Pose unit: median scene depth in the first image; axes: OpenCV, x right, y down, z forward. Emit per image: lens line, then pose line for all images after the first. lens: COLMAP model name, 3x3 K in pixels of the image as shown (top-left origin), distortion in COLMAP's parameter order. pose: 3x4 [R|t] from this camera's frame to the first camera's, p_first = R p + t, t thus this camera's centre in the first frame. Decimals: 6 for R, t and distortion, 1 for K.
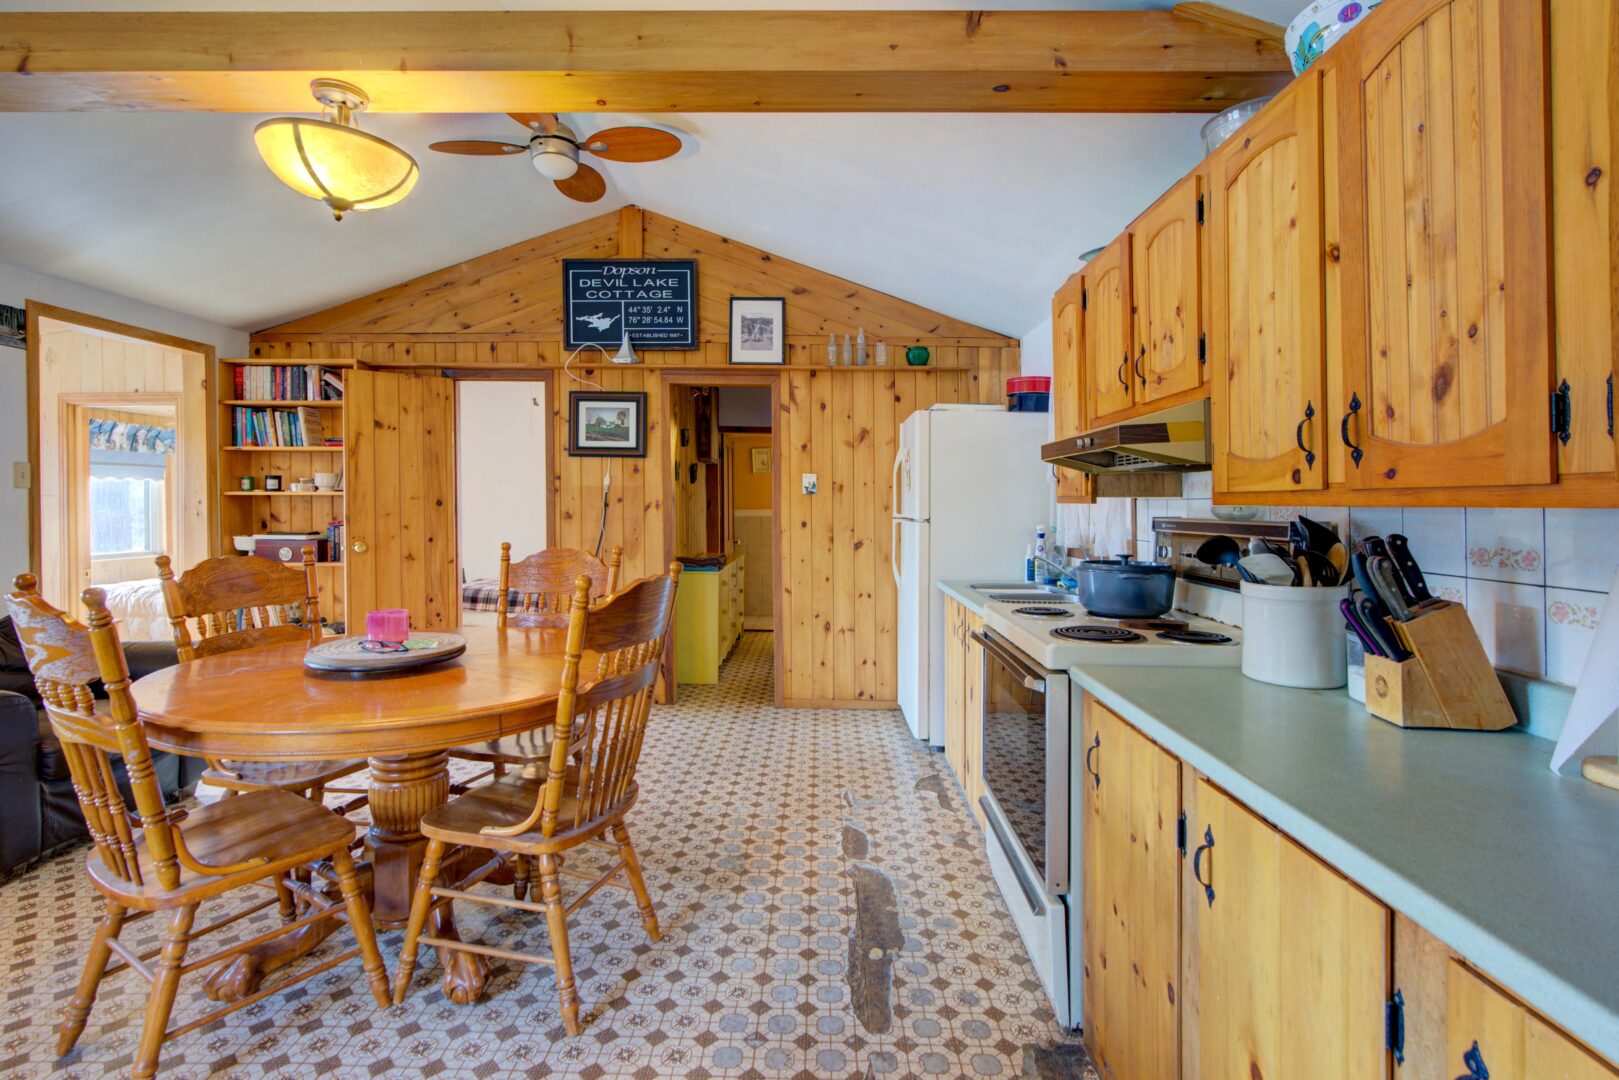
lens RADIAL K [[778.1, 0, 813.2], [0, 778.1, 501.9], [0, 0, 1]] dist [0.008348, 0.000217]
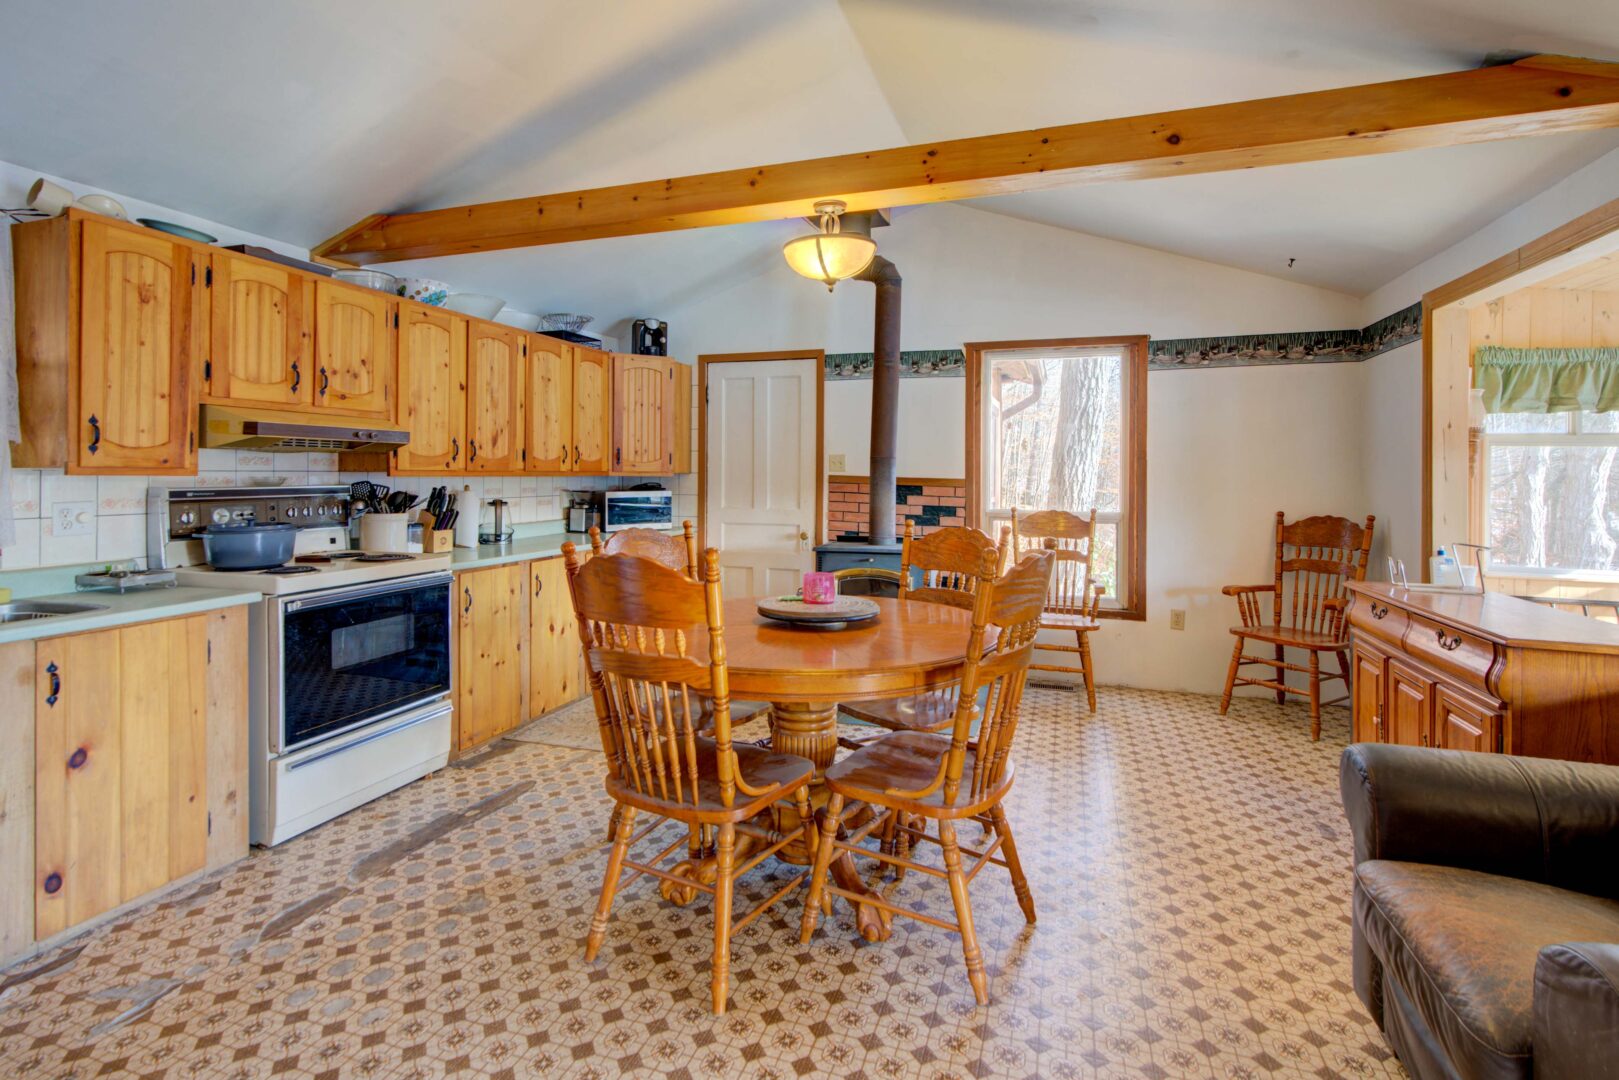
lens RADIAL K [[778.1, 0, 803.4], [0, 778.1, 476.2], [0, 0, 1]] dist [0.008348, 0.000217]
pose [[-0.952019, -0.001088, 0.306038, -0.704248], [-0.001472, 0.999998, -0.001025, 0.001762], [-0.306037, -0.001426, -0.952019, 1.700682]]
